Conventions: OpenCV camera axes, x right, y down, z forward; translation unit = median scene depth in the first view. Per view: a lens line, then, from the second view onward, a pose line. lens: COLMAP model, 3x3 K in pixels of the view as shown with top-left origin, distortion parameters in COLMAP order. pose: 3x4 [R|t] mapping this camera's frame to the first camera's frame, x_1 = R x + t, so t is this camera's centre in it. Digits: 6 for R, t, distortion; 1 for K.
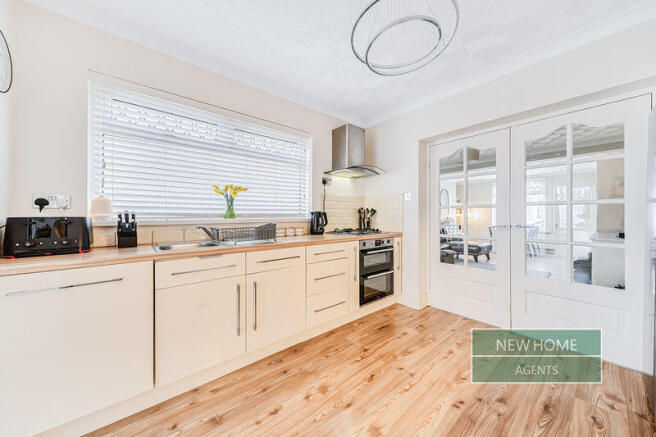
lens RADIAL K [[222.2, 0, 325.9], [0, 222.2, 216.6], [0, 0, 1]] dist [0.001689, 0.000213]
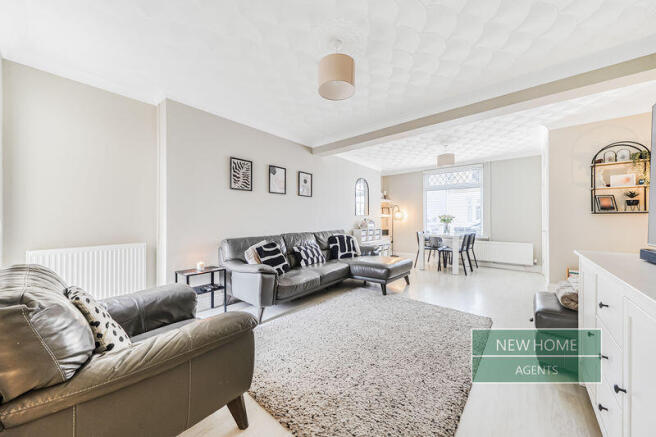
lens RADIAL K [[239.3, 0, 327.2], [0, 239.3, 217.4], [0, 0, 1]] dist [-0.000040, 0.000006]
pose [[0.978920, 0.000577, 0.204243, 0.260039], [0.000957, 0.999972, -0.007411, 0.004485], [-0.204242, 0.007450, 0.978892, 0.269261]]
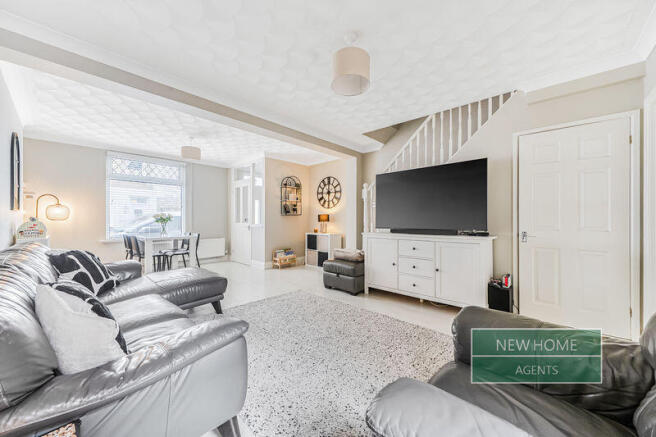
lens RADIAL K [[239.3, 0, 326.4], [0, 239.3, 219.4], [0, 0, 1]] dist [-0.000040, 0.000006]
pose [[-0.169486, -0.001353, 0.985532, 0.088570], [0.001852, 0.999997, 0.001692, 0.006649], [-0.985531, 0.002112, -0.169483, 0.585789]]
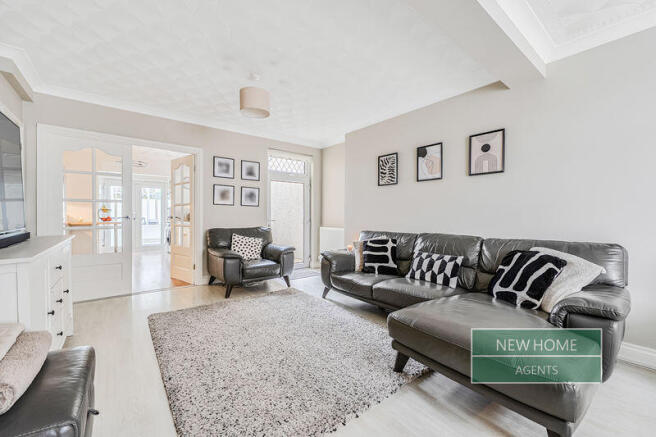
lens RADIAL K [[260.4, 0, 327.6], [0, 260.4, 217.7], [0, 0, 1]] dist [0.010711, -0.000576]
pose [[0.000584, 0.013360, -0.999911, 0.677079], [-0.006205, 0.999892, 0.013356, 0.006081], [0.999981, 0.006197, 0.000667, 0.615580]]
